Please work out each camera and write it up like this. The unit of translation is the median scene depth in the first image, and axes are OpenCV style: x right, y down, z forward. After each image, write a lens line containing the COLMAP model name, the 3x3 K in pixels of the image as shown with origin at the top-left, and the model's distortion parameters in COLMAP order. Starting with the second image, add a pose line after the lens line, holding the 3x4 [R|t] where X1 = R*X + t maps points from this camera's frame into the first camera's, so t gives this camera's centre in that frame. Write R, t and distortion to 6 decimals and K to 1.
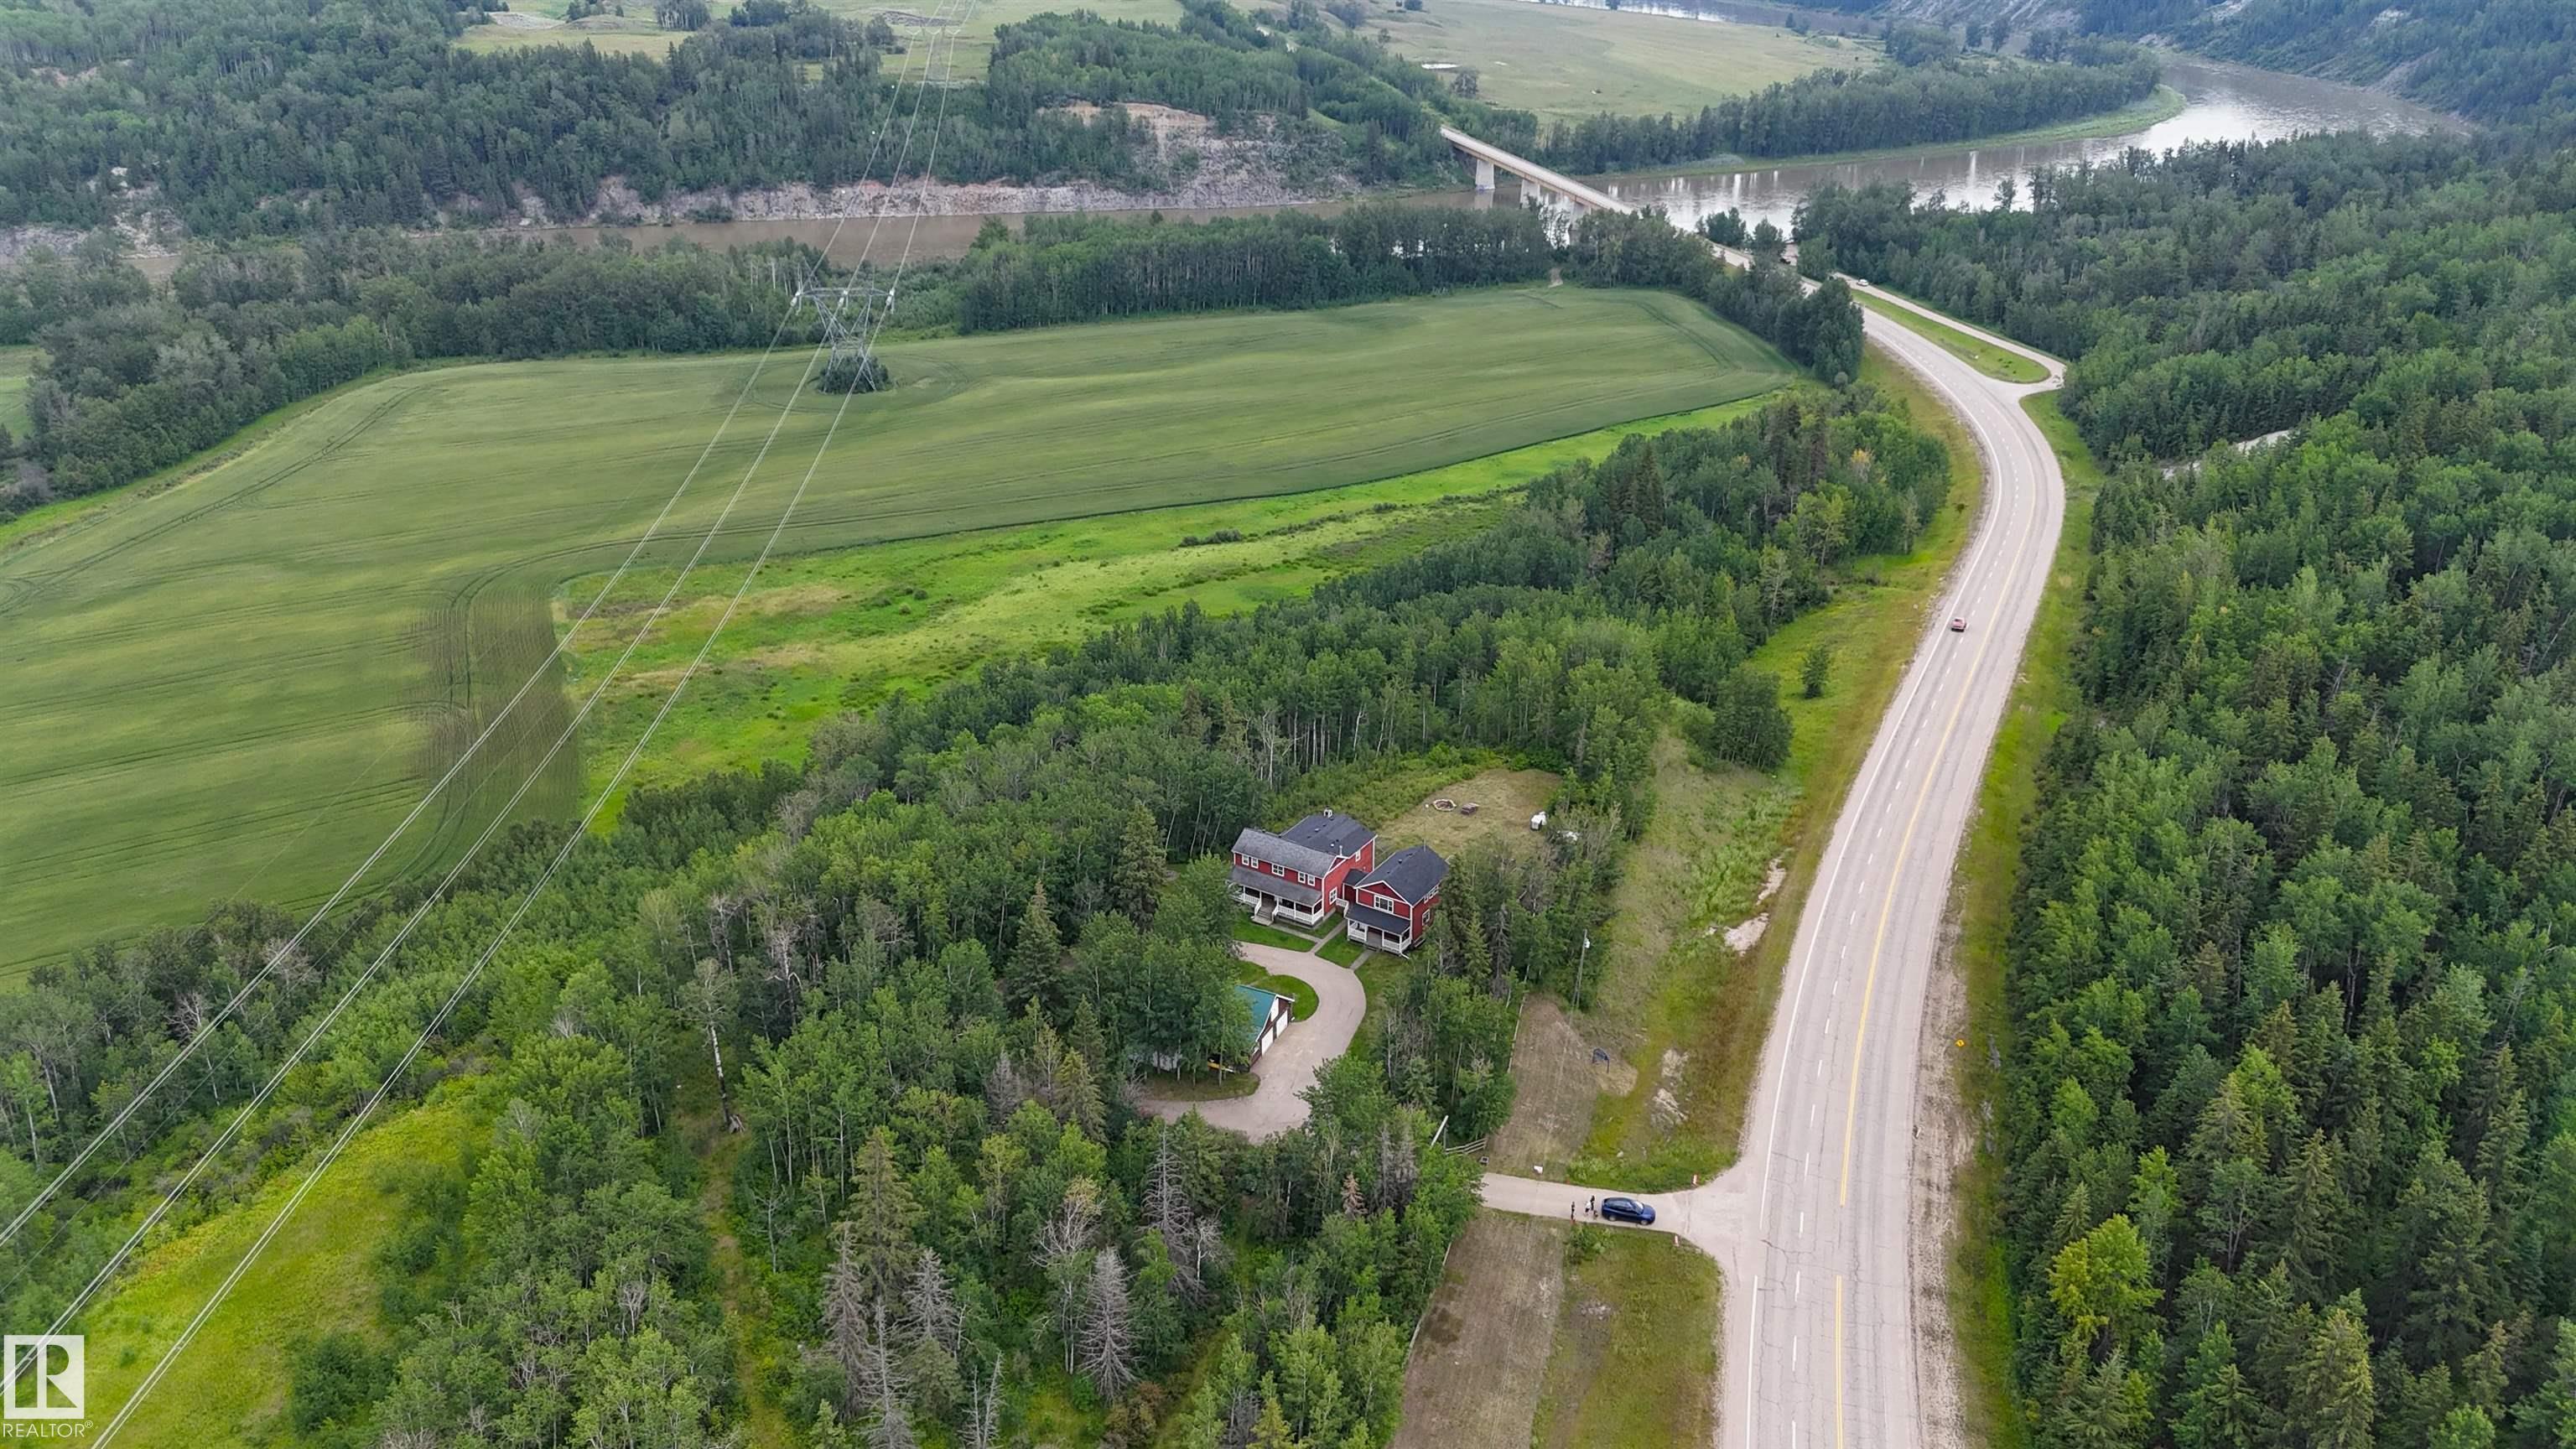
lens RADIAL K [[1908.5, 0, 1279.1], [0, 1908.5, 720.1], [0, 0, 1]] dist [0.055613, -0.051471]
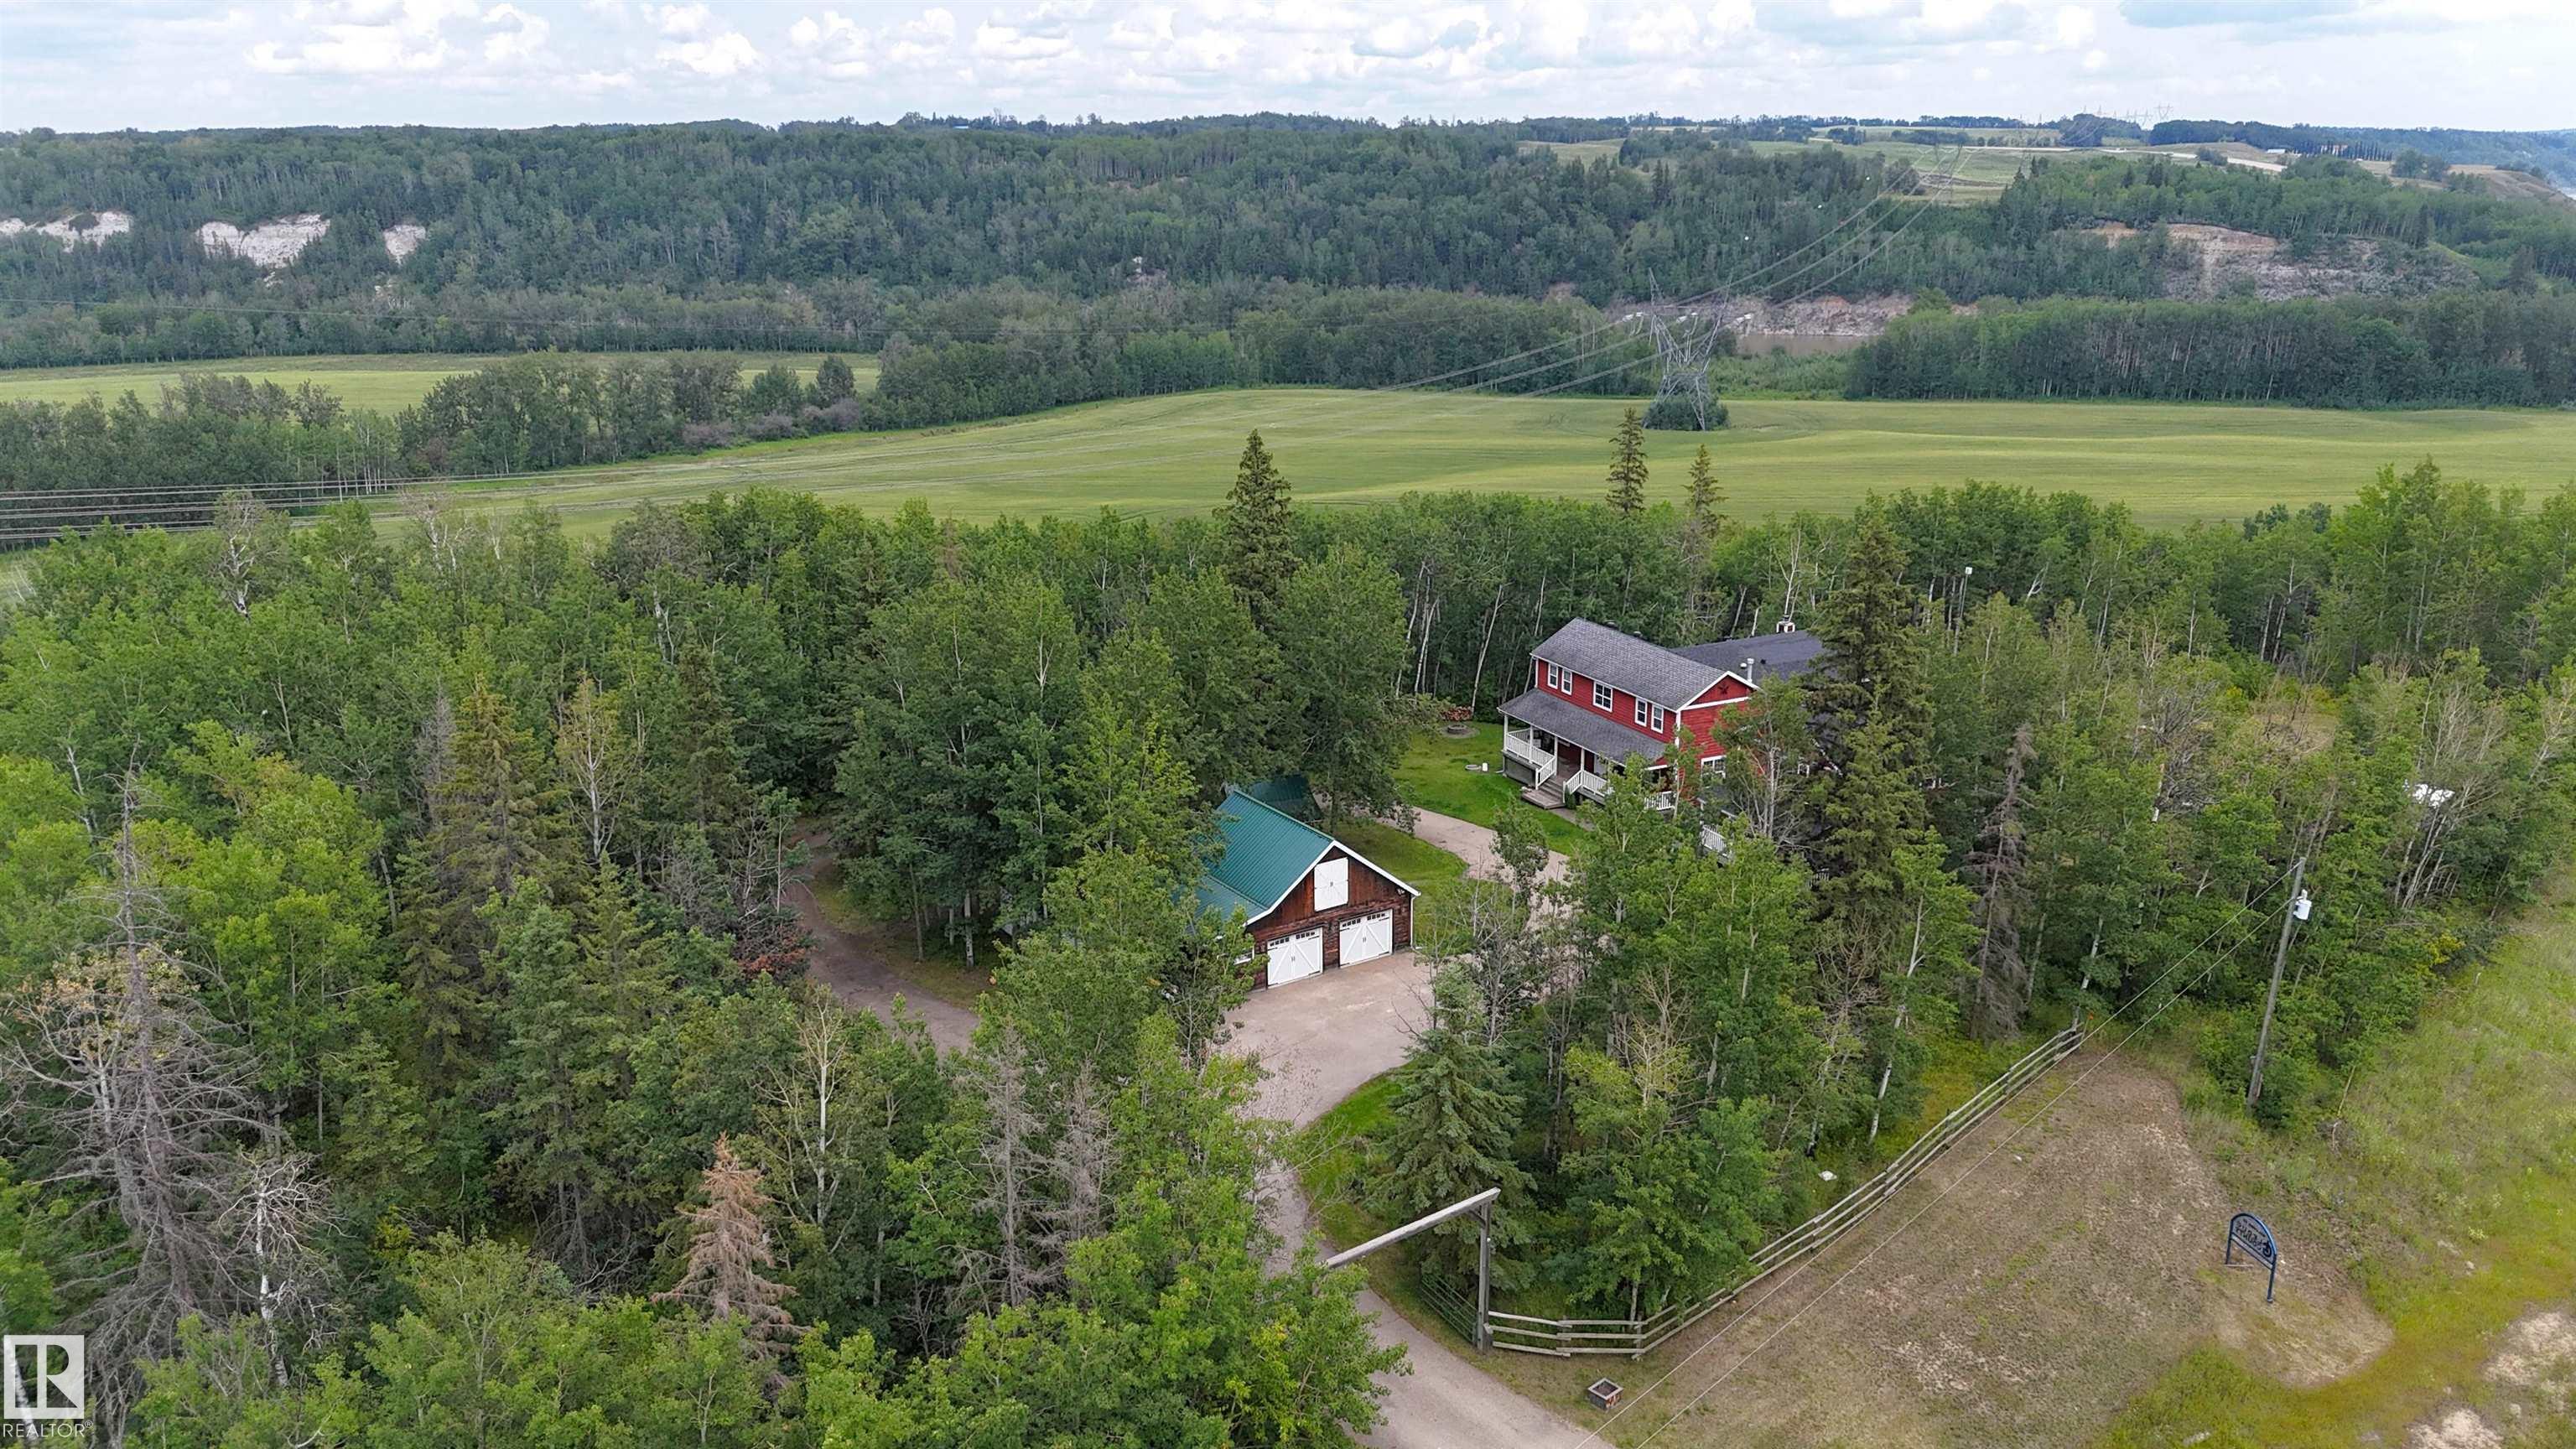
lens RADIAL K [[1908.5, 0, 1277.6], [0, 1908.5, 712.7], [0, 0, 1]] dist [0.055613, -0.051471]
pose [[0.853509, 0.144689, -0.500588, 0.061767], [-0.213700, 0.973365, -0.083022, 0.053381], [0.475242, 0.177835, 0.861696, 0.230767]]
